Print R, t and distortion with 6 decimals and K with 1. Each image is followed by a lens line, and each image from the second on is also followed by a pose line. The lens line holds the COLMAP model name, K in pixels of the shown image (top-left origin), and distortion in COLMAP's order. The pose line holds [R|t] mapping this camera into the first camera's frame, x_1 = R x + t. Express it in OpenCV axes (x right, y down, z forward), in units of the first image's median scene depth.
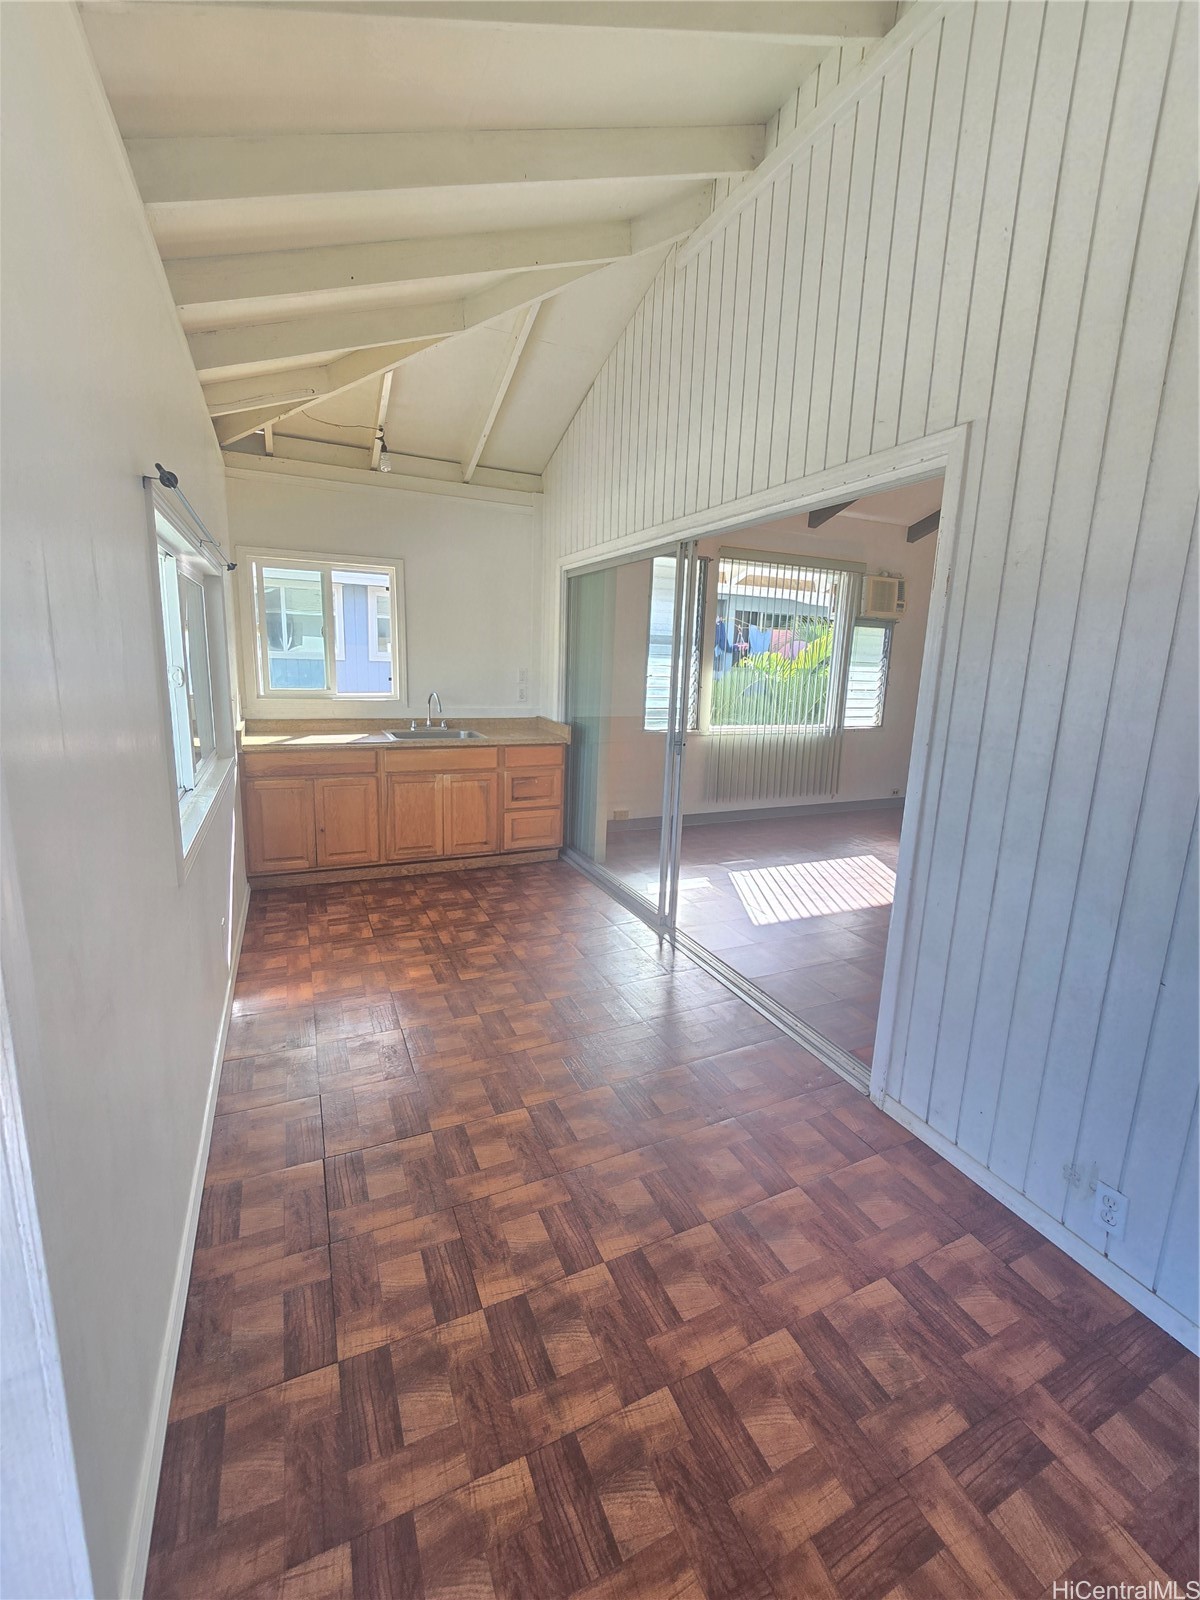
lens RADIAL K [[641.6, 0, 600.0], [0, 641.6, 800.0], [0, 0, 1]] dist [0.003009, 0.000337]
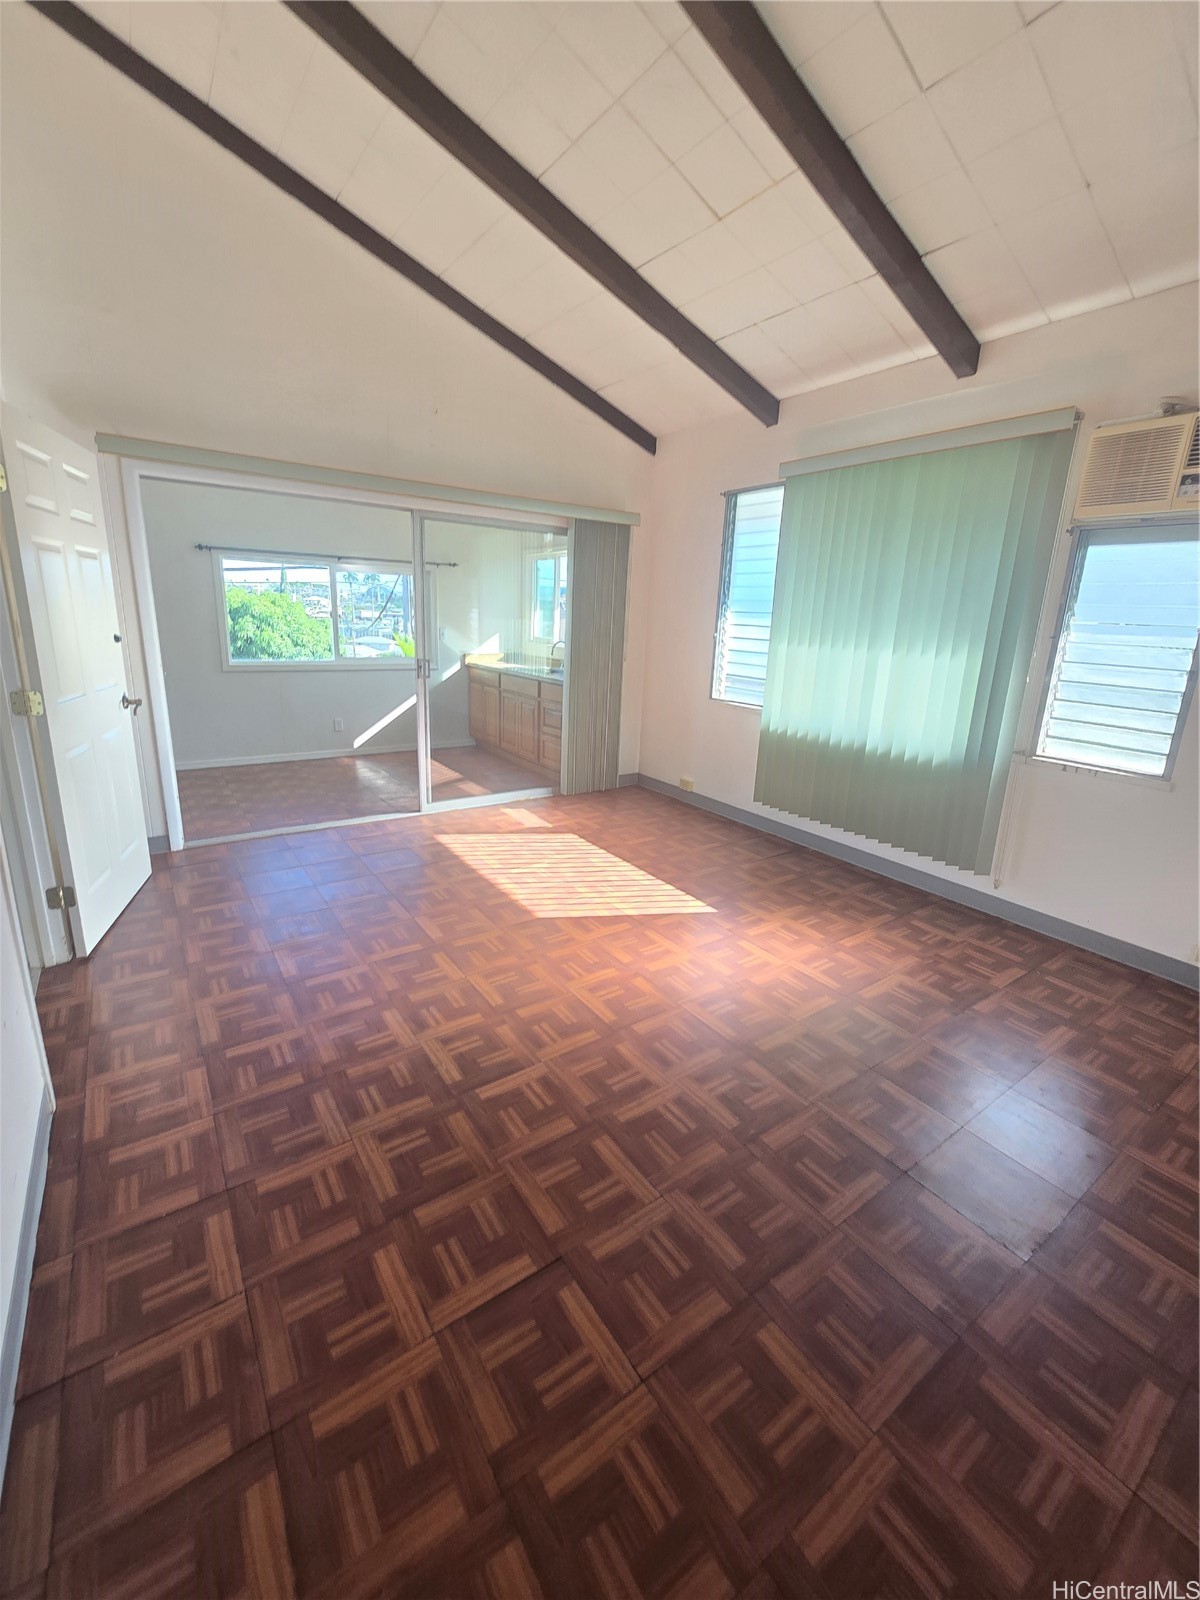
lens RADIAL K [[643.1, 0, 600.0], [0, 643.1, 800.0], [0, 0, 1]] dist [-0.007993, -0.000056]
pose [[0.165279, 0.245997, -0.955075, 1.158825], [-0.239624, 0.949392, 0.203065, -0.146131], [0.956694, 0.195296, 0.215861, 0.850787]]
